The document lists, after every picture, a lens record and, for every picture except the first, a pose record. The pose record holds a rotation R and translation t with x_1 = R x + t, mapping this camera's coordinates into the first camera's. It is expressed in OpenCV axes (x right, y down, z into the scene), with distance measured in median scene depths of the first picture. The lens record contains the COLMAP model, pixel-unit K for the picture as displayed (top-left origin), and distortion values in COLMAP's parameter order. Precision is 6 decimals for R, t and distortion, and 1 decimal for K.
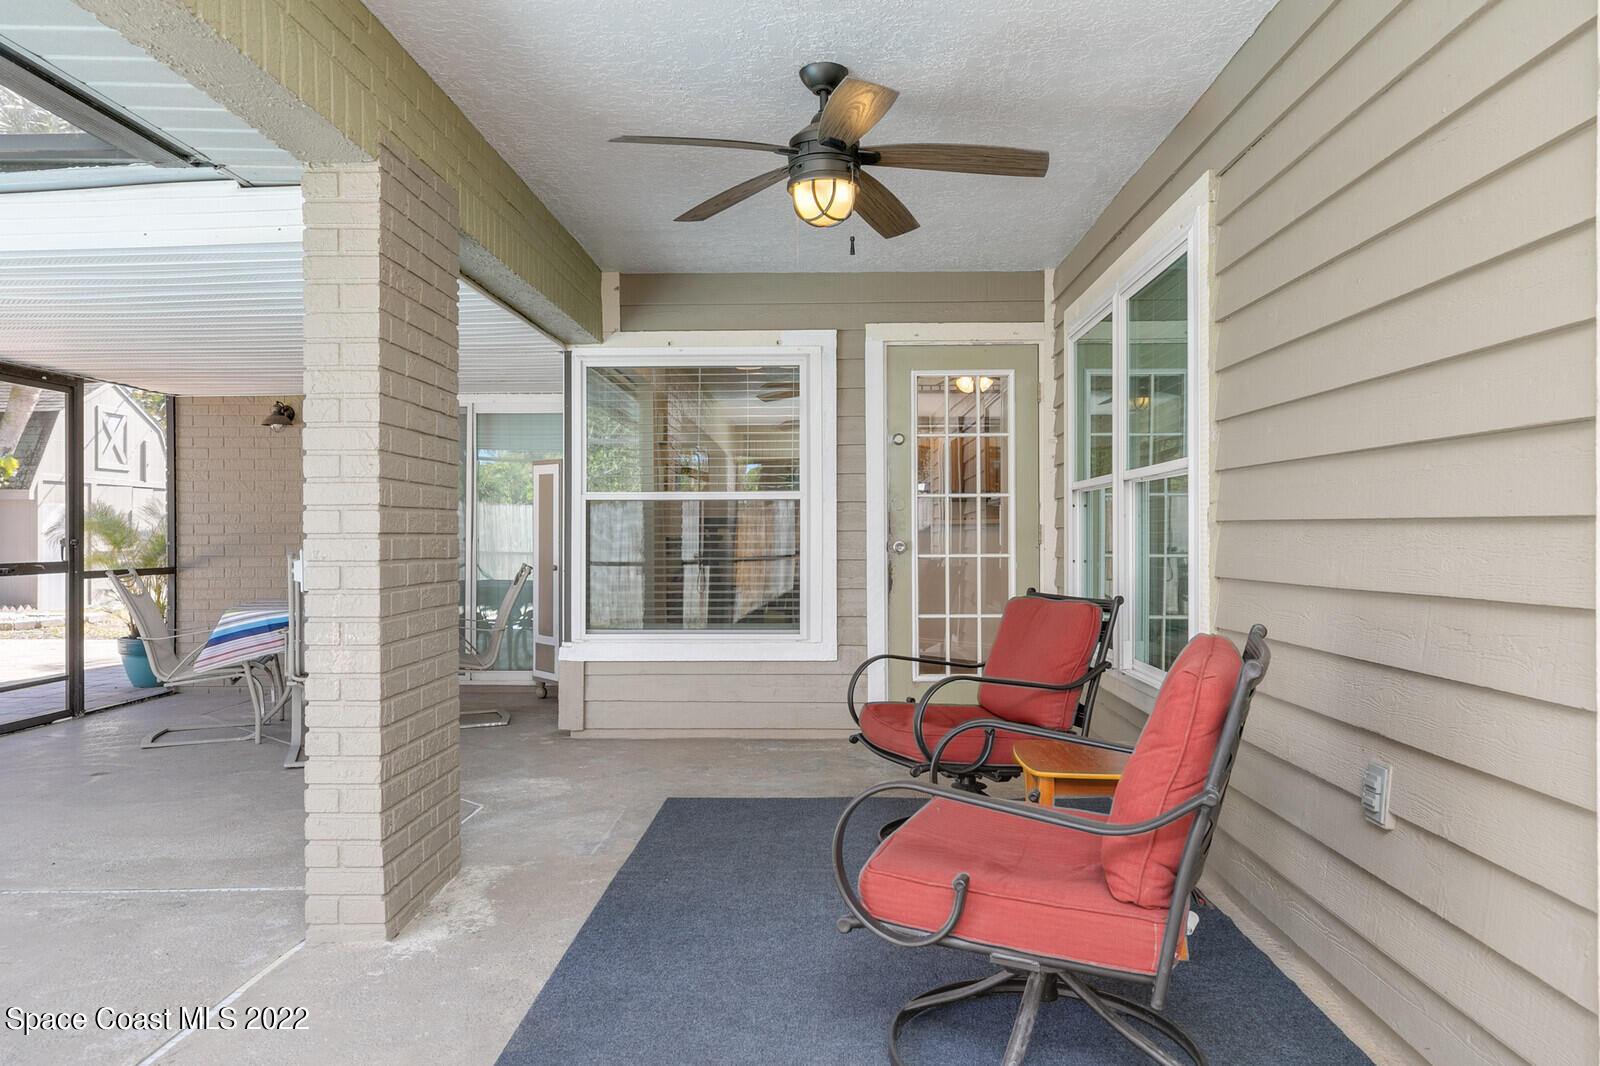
lens RADIAL K [[1045.0, 0, 800.3], [0, 1045.0, 524.7], [0, 0, 1]] dist [0.016534, 0.005225]
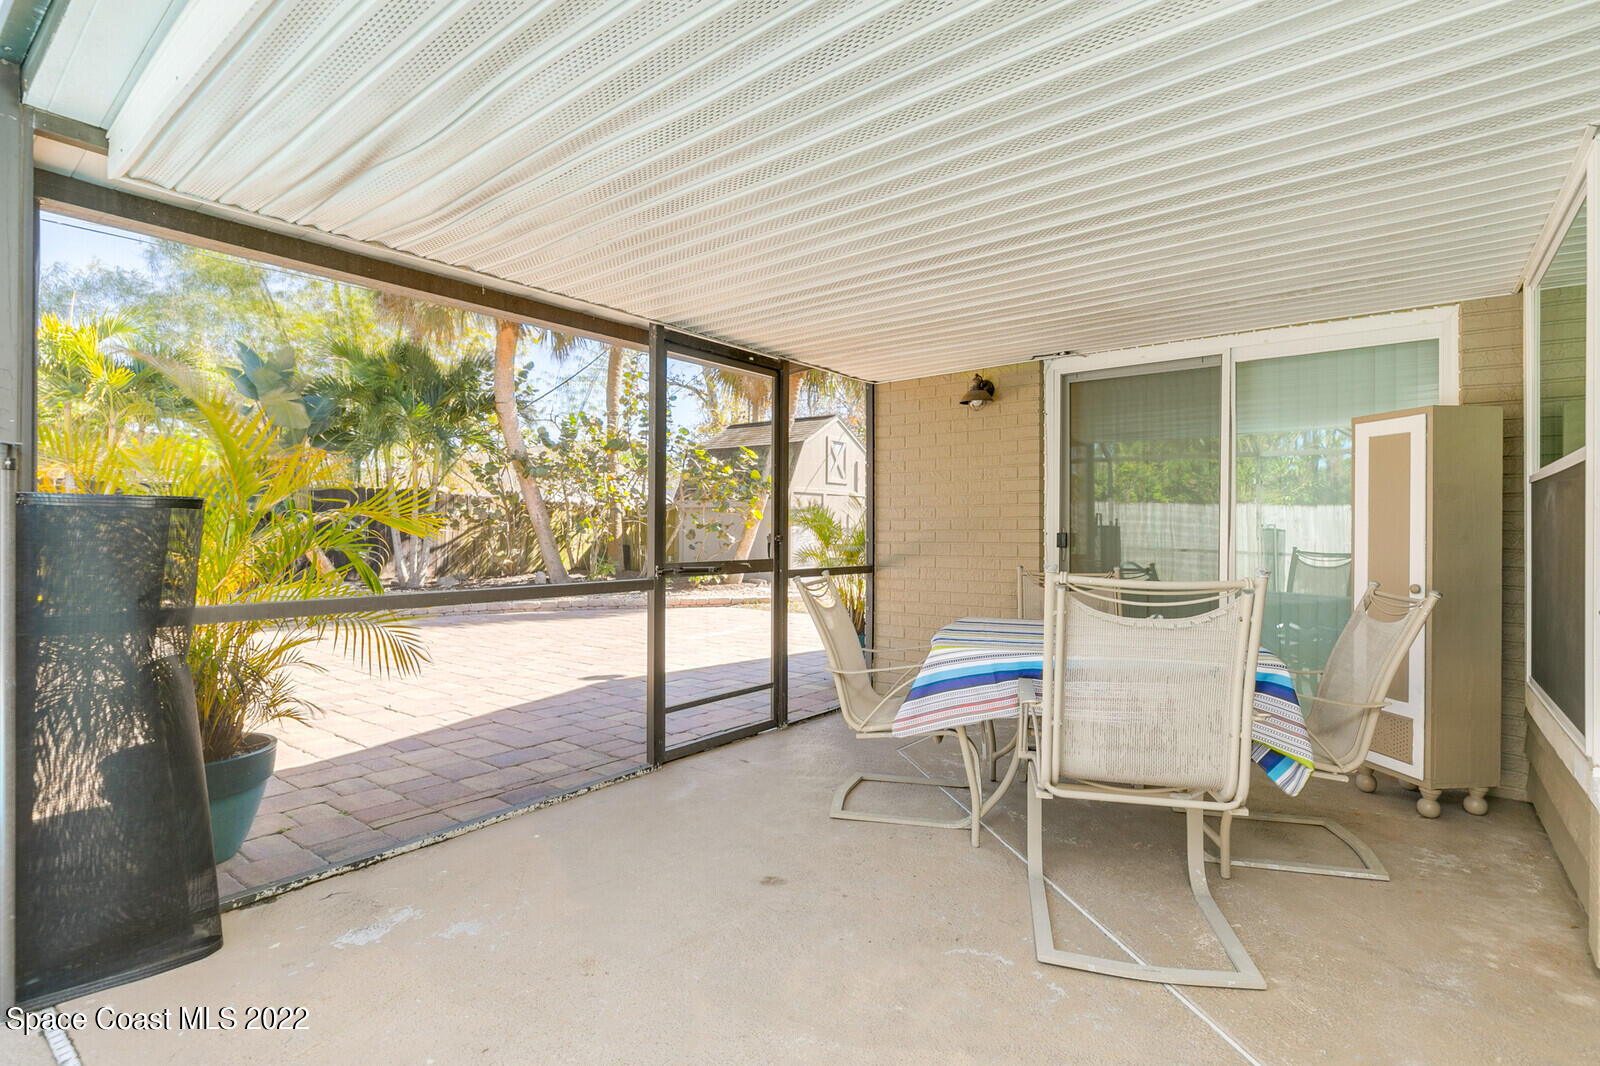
lens RADIAL K [[805.6, 0, 803.9], [0, 805.6, 533.5], [0, 0, 1]] dist [0.002777, -0.000326]
pose [[0.809577, 0.008314, -0.586954, -0.223991], [-0.003922, 0.999954, 0.008754, 0.005708], [0.587000, -0.004785, 0.809573, 0.383874]]
